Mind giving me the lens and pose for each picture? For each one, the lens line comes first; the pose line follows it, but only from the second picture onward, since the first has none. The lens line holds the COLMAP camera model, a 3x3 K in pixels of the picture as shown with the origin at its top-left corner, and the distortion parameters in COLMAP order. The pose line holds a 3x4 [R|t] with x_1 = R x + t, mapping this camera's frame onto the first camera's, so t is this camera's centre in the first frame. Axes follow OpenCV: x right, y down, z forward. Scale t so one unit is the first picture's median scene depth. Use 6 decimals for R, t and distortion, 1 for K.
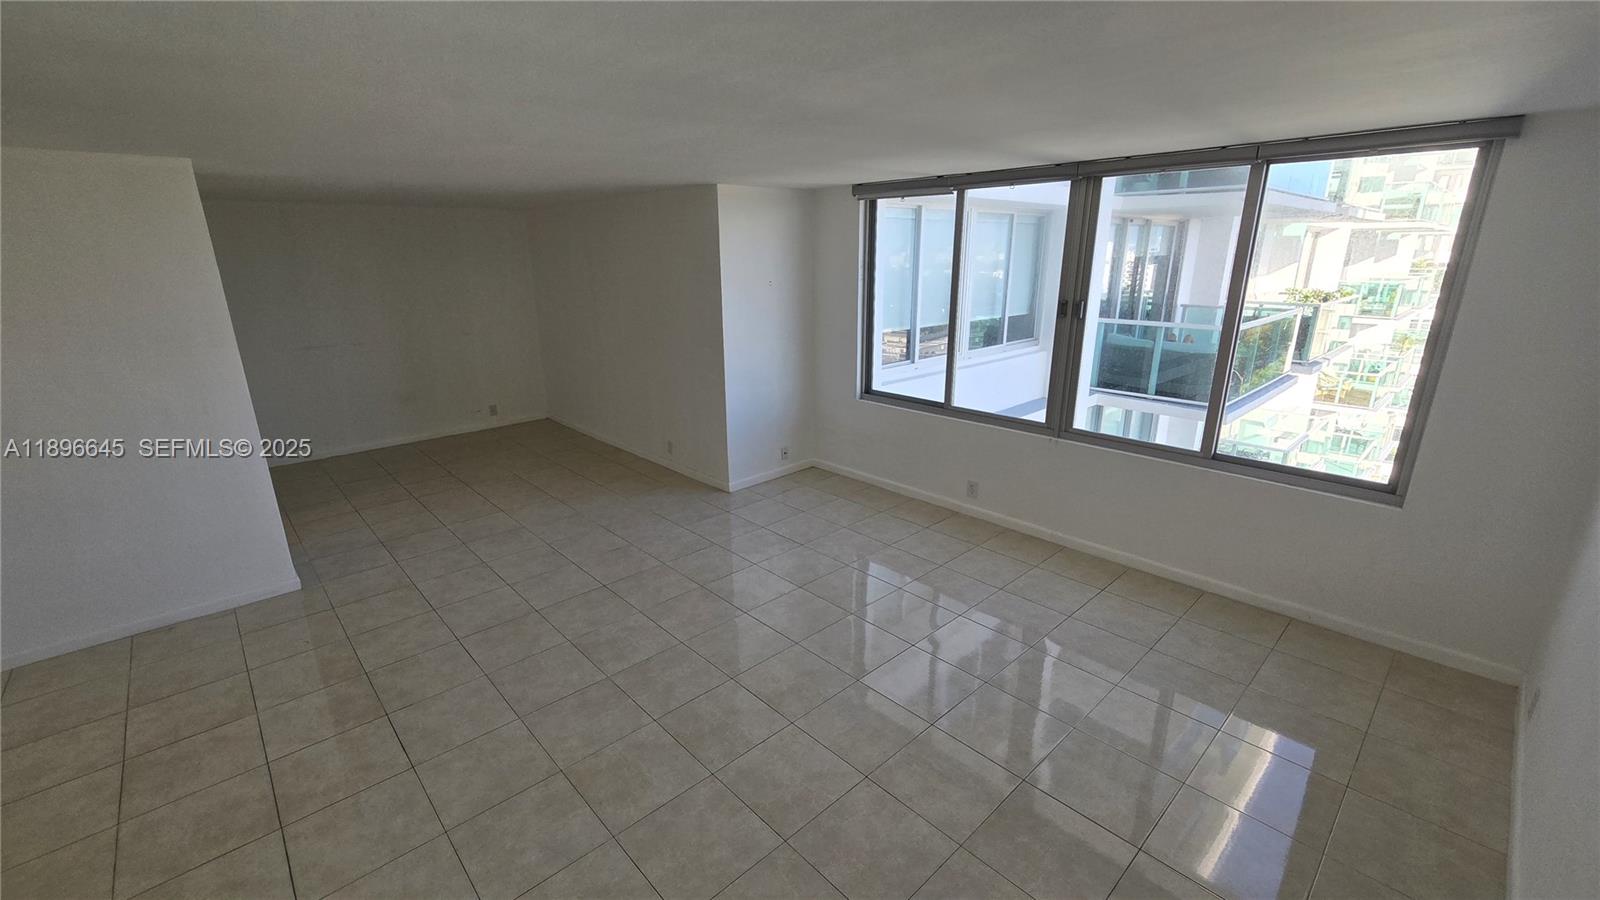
lens RADIAL K [[656.5, 0, 793.2], [0, 656.5, 451.2], [0, 0, 1]] dist [0.000103, 0.000045]
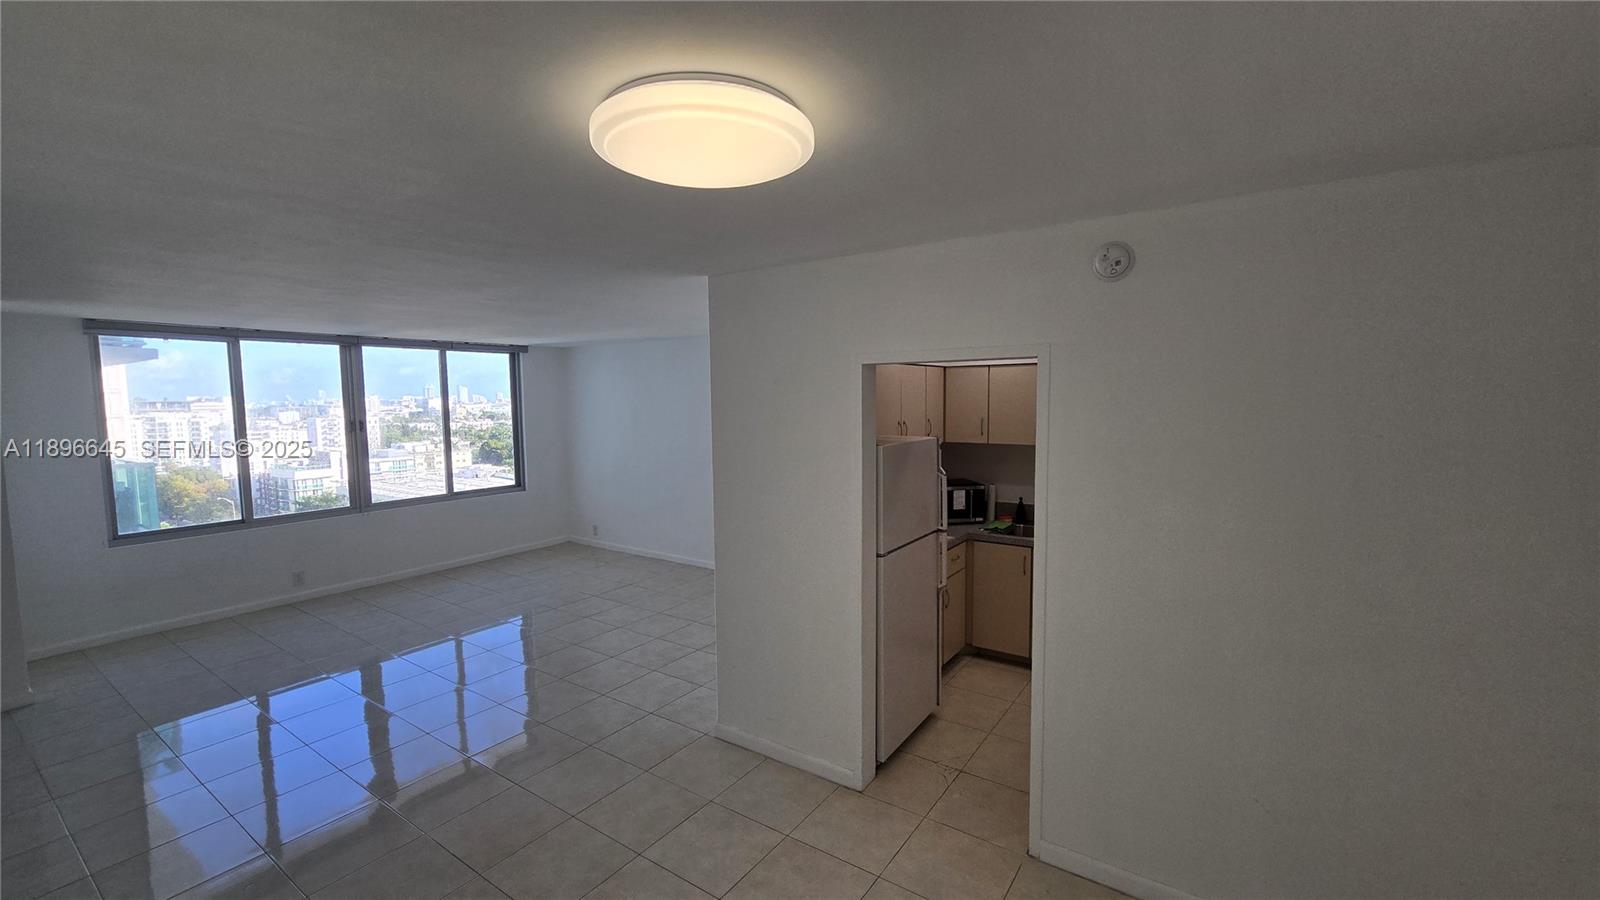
lens RADIAL K [[656.5, 0, 793.2], [0, 656.5, 451.2], [0, 0, 1]] dist [0.000103, 0.000045]
pose [[-0.213373, -0.069947, 0.974464, -1.068791], [0.295598, 0.946060, 0.132634, -0.053979], [-0.931179, 0.316350, -0.181187, 0.297259]]
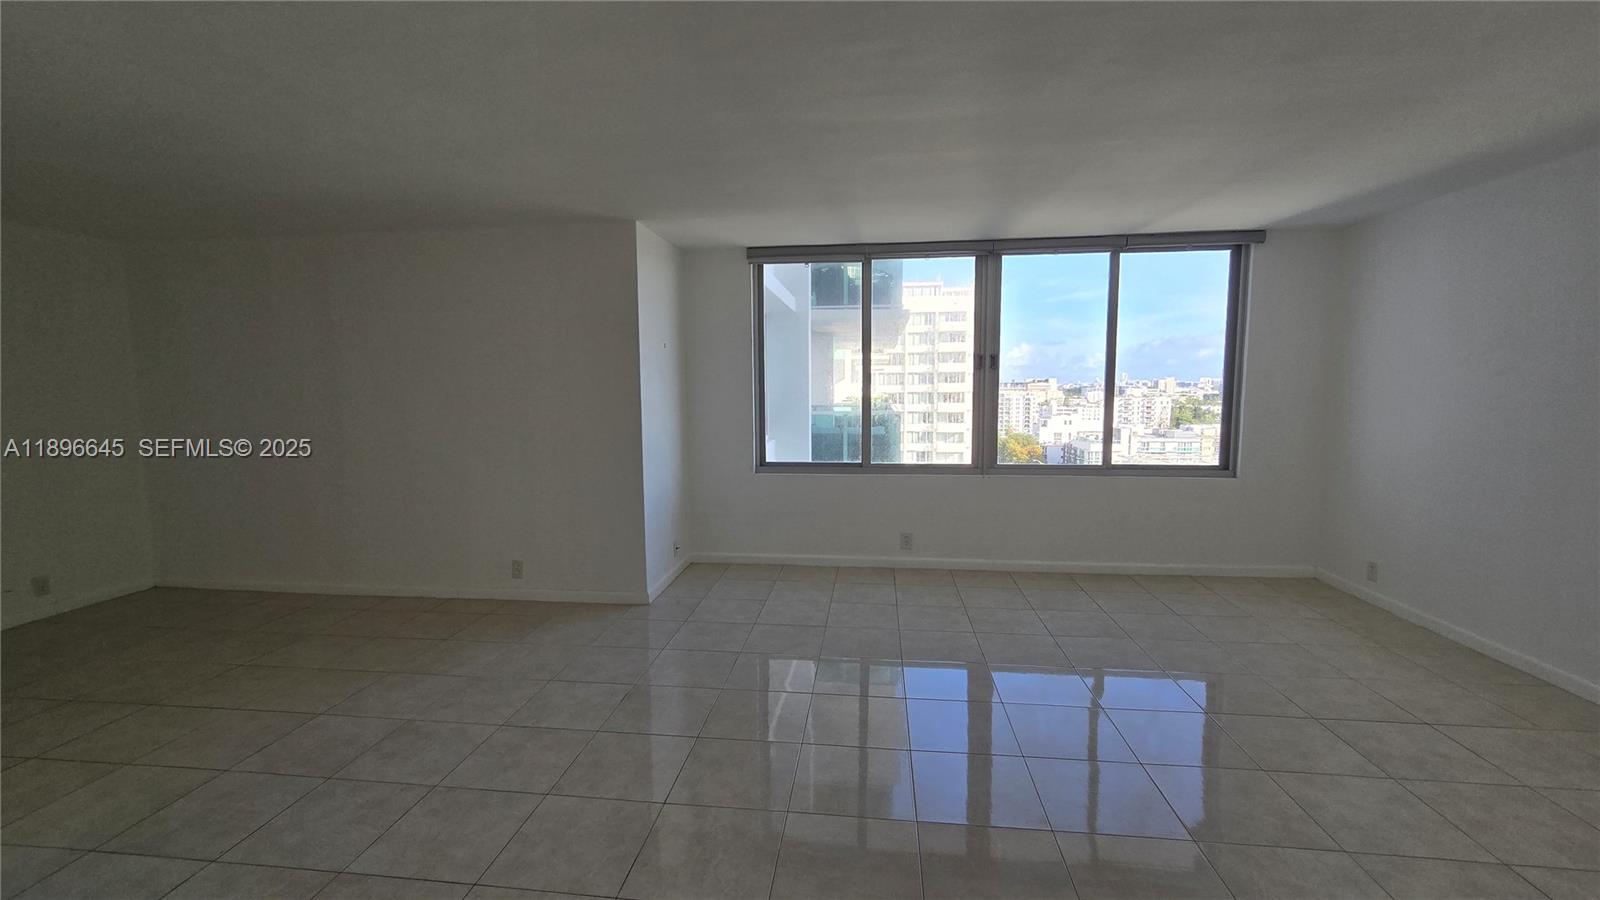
lens RADIAL K [[656.5, 0, 793.2], [0, 656.5, 451.2], [0, 0, 1]] dist [0.000103, 0.000045]
pose [[0.766727, -0.059610, 0.639200, -0.498470], [0.186259, 0.973507, -0.132633, 0.024718], [-0.614360, 0.220750, 0.757517, 0.305356]]
